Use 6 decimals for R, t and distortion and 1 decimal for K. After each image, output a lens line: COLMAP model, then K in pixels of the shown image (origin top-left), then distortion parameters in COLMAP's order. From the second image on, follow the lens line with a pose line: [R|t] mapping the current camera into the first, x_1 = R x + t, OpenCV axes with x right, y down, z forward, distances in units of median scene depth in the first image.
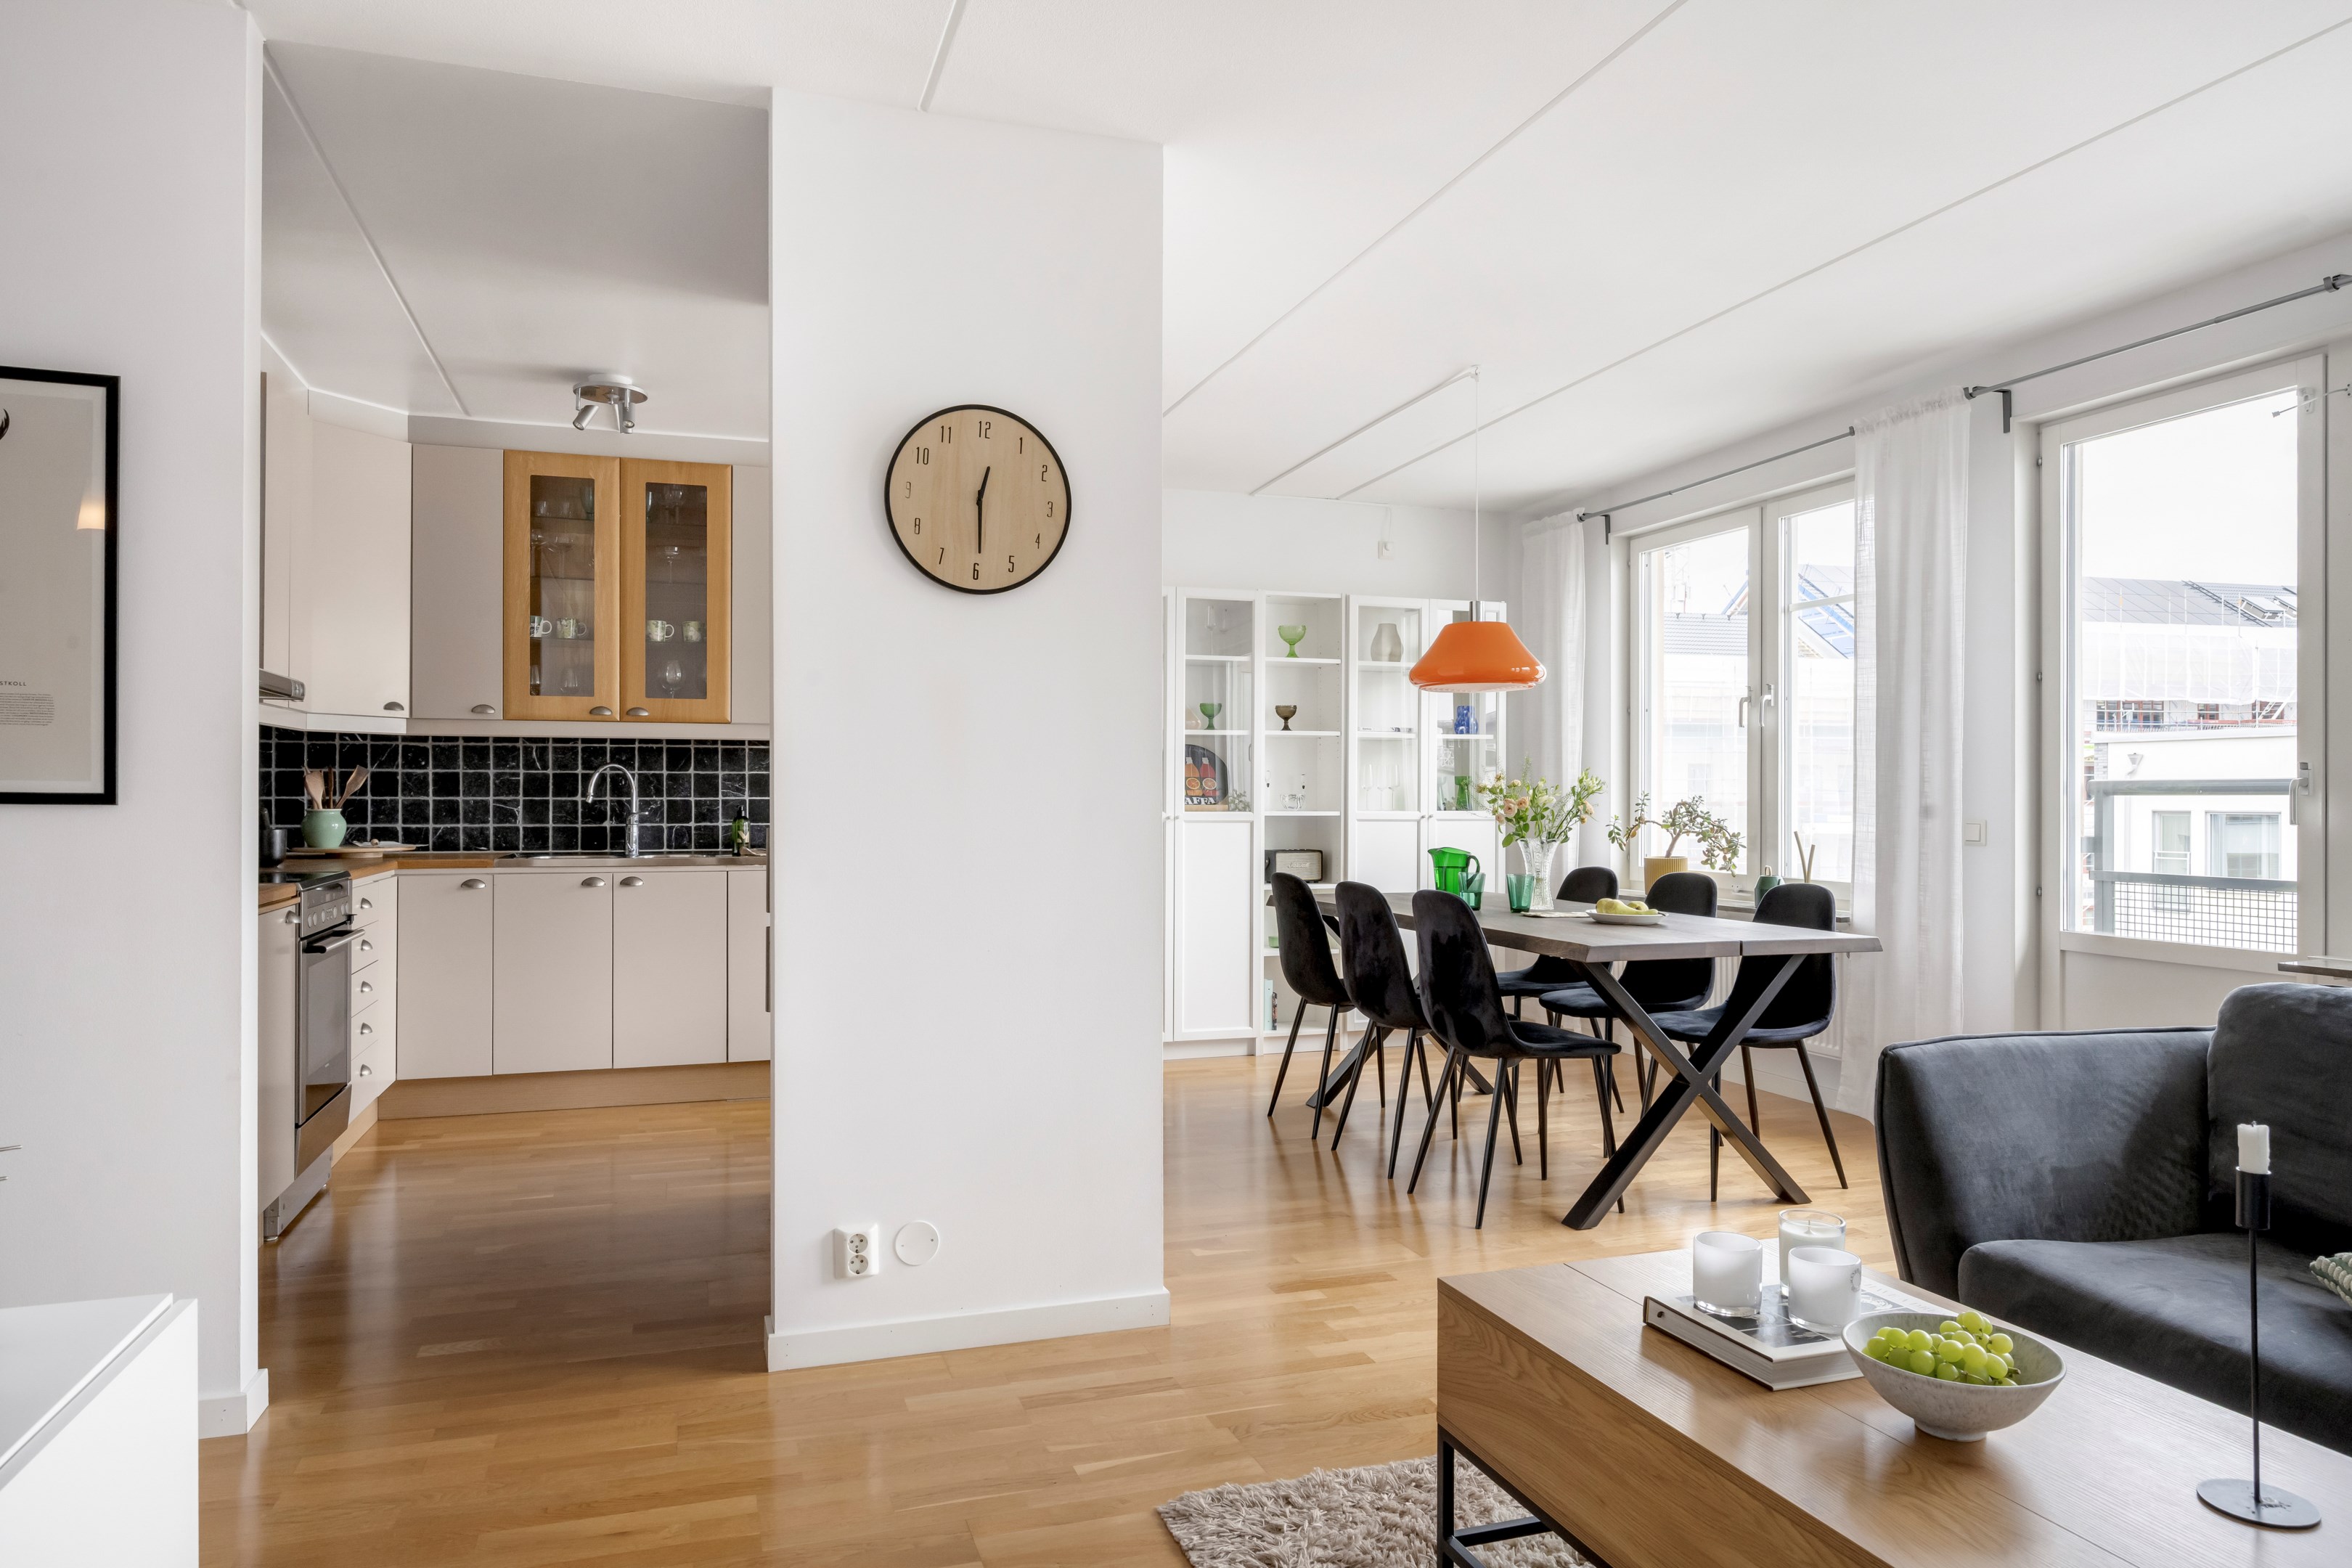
lens RADIAL K [[1486.0, 0, 1176.0], [0, 1486.0, 784.0], [0, 0, 1]] dist [-0.000620, 0.000071]
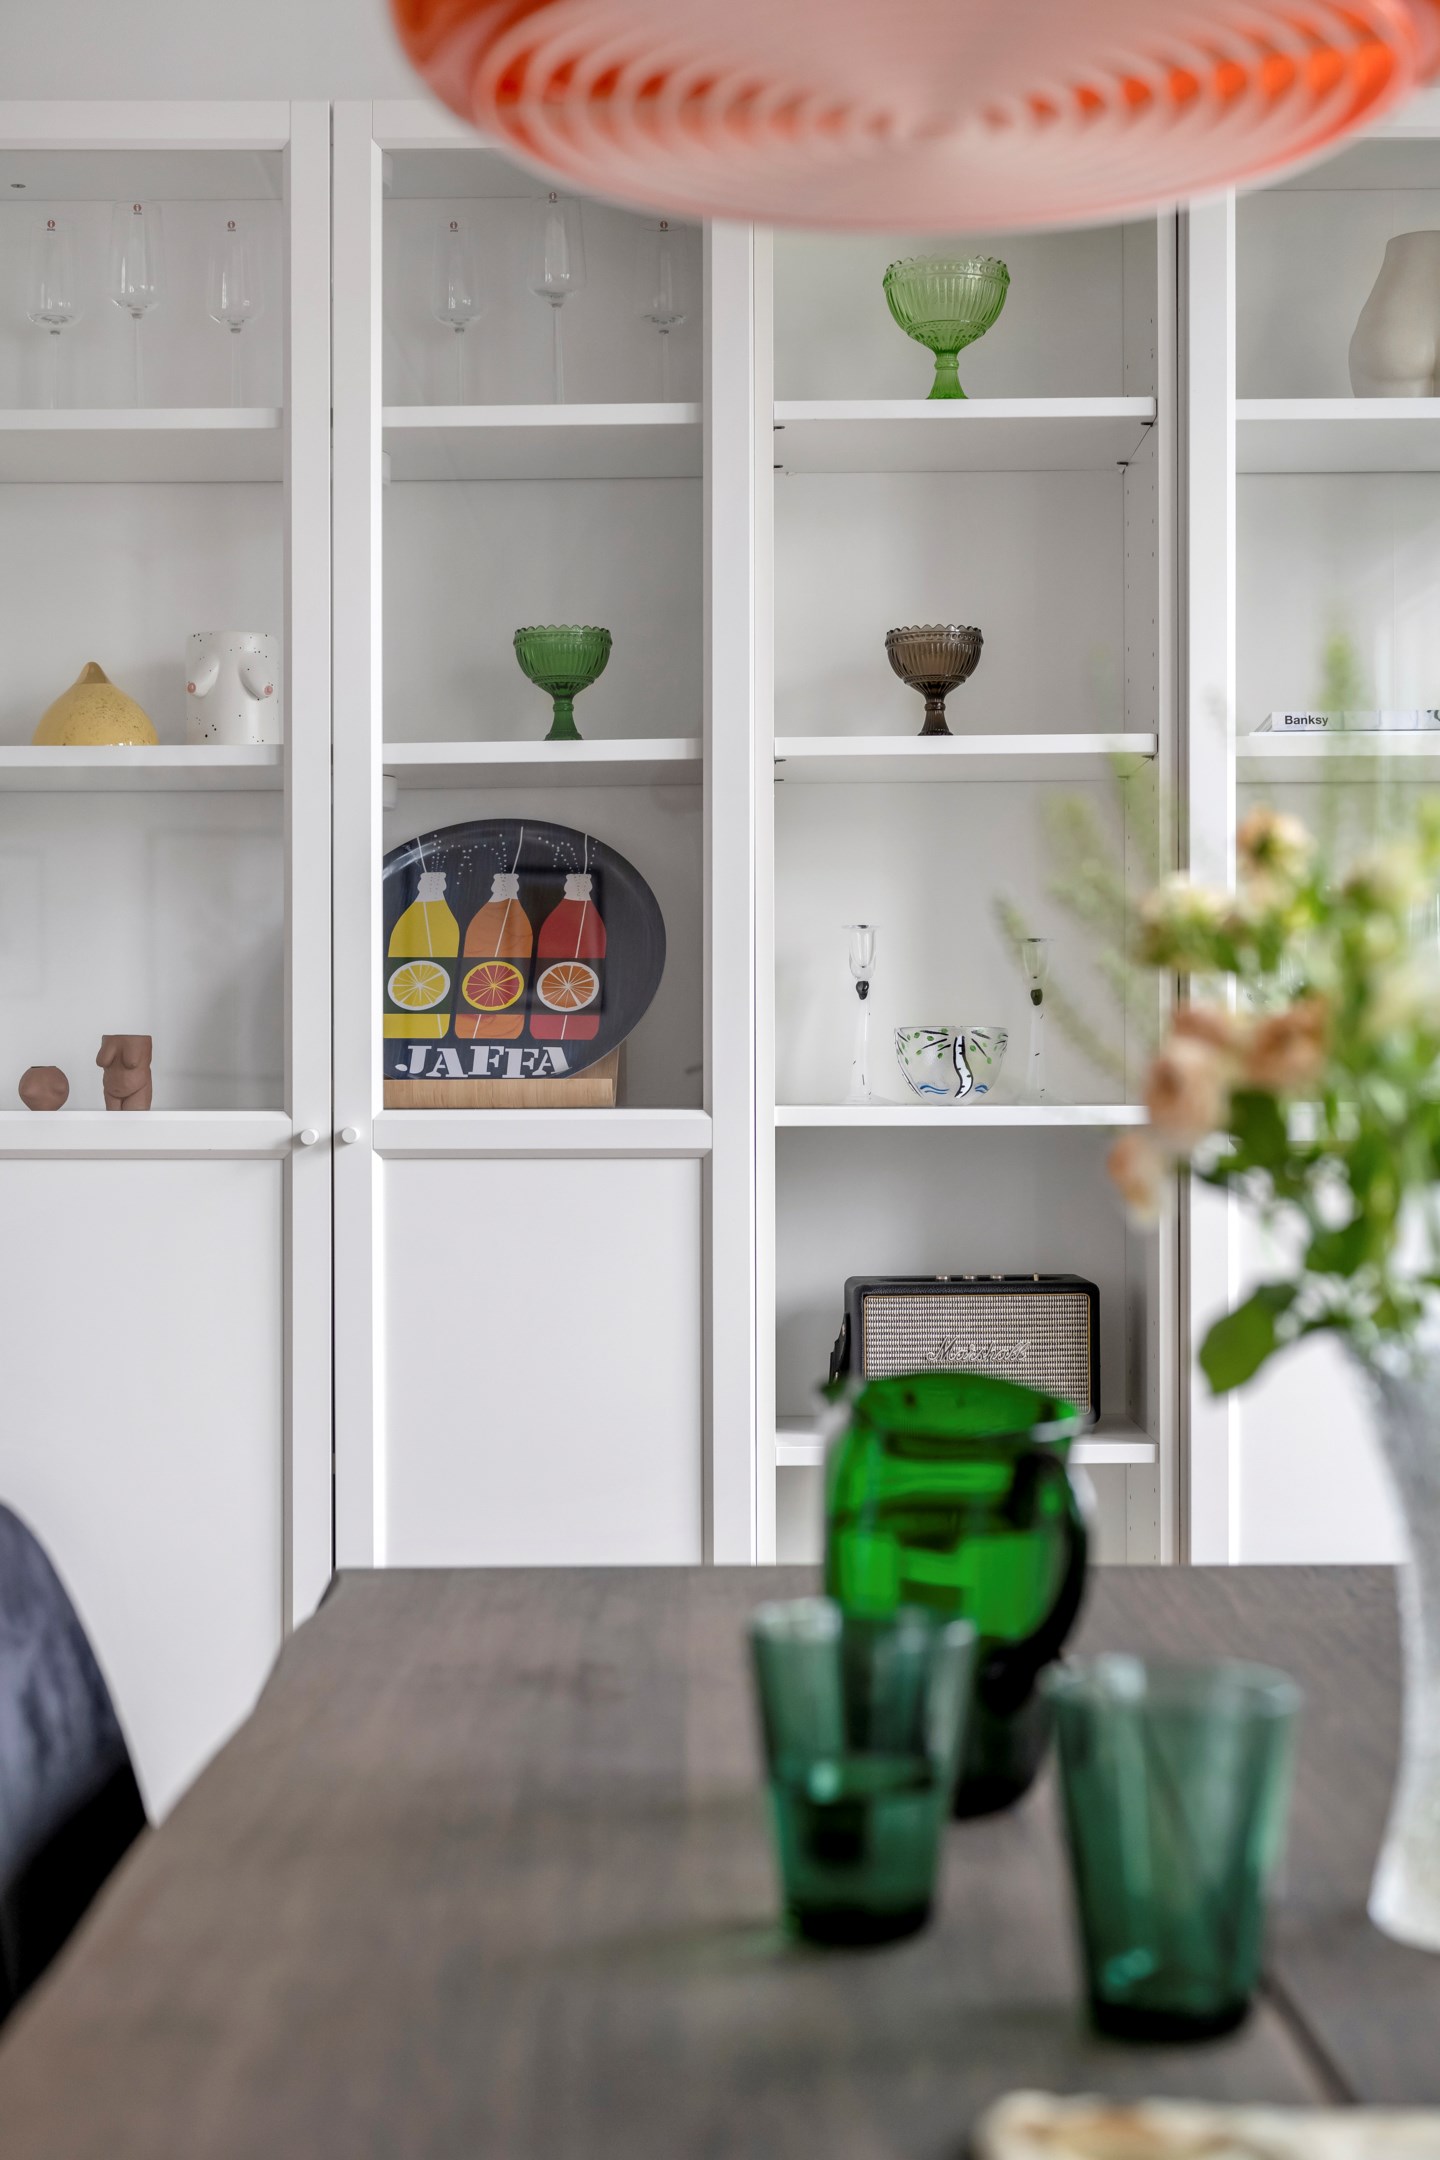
lens RADIAL K [[3158.7, 0, 720.0], [0, 3158.7, 1080.0], [0, 0, 1]] dist [0.002400, -0.000412]
pose [[0.943798, -0.012256, -0.330296, 0.234126], [0.012603, 0.999920, -0.001090, 0.017036], [0.330283, -0.003134, 0.943877, 0.640886]]
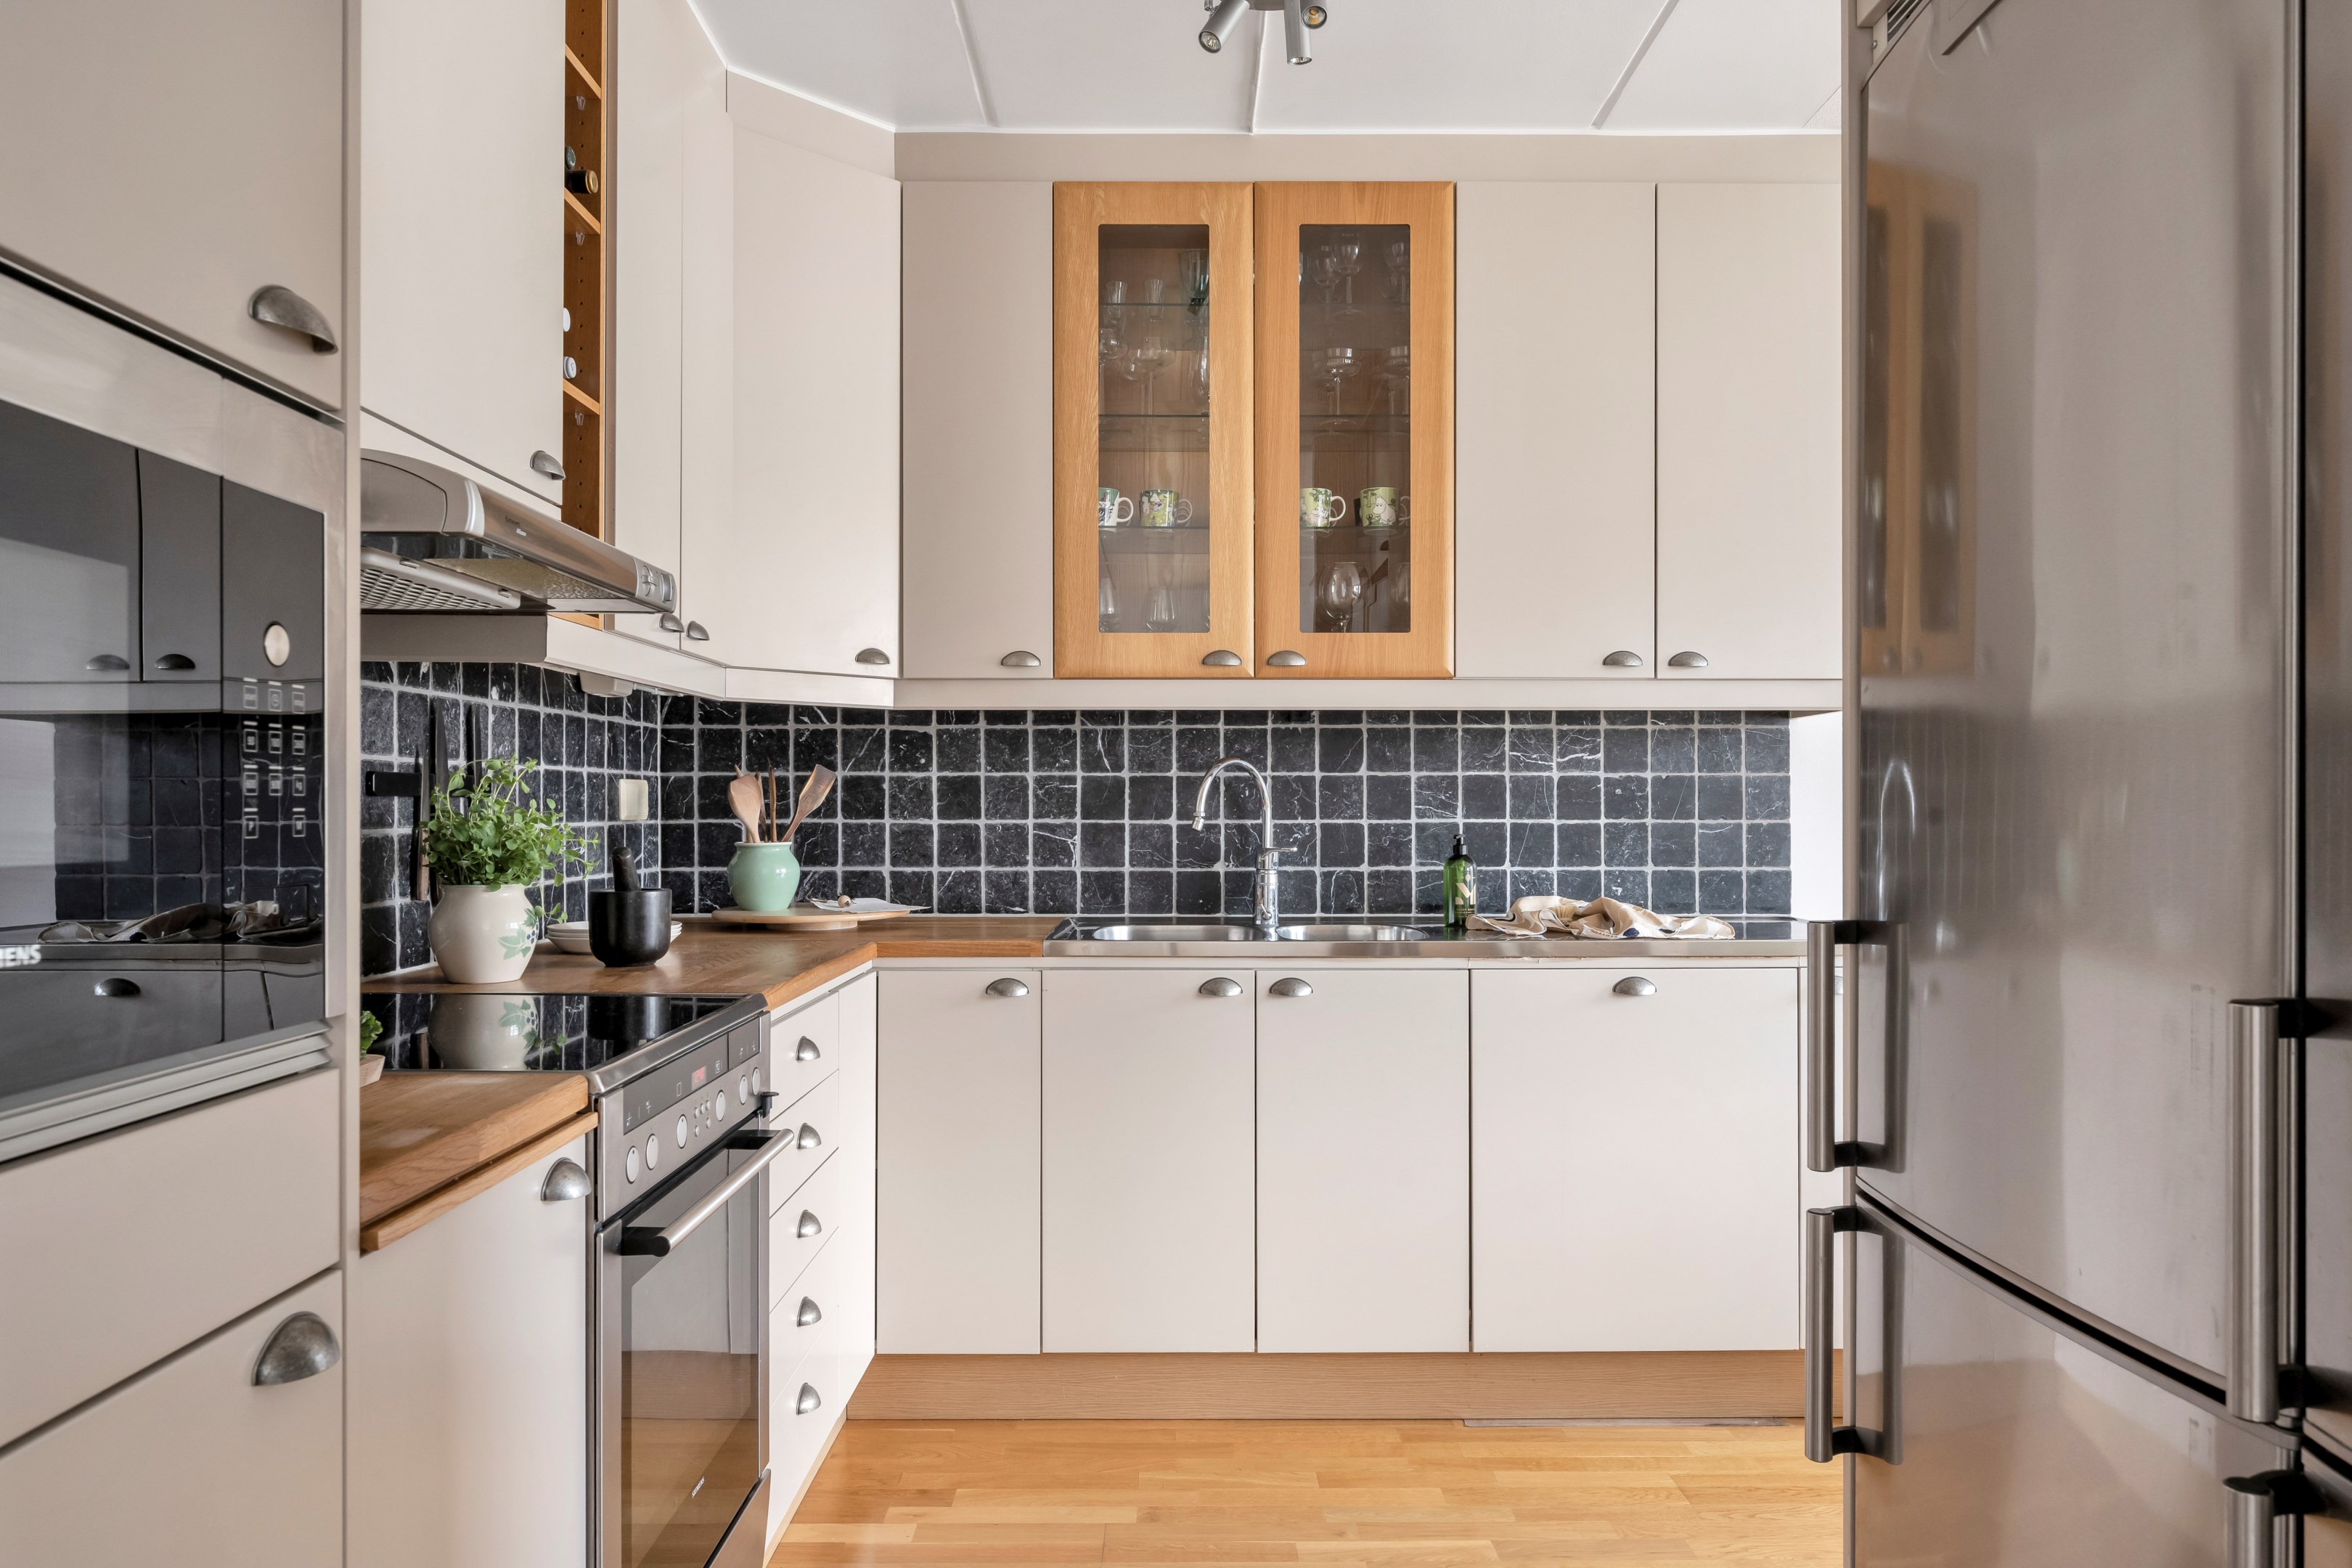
lens RADIAL K [[1563.6, 0, 1176.0], [0, 1563.6, 784.0], [0, 0, 1]] dist [0.001405, 0.000171]
pose [[0.950120, -0.006075, -0.311827, -0.225832], [0.004306, 0.999971, -0.006358, -0.000765], [0.311856, 0.004698, 0.950118, 0.457388]]
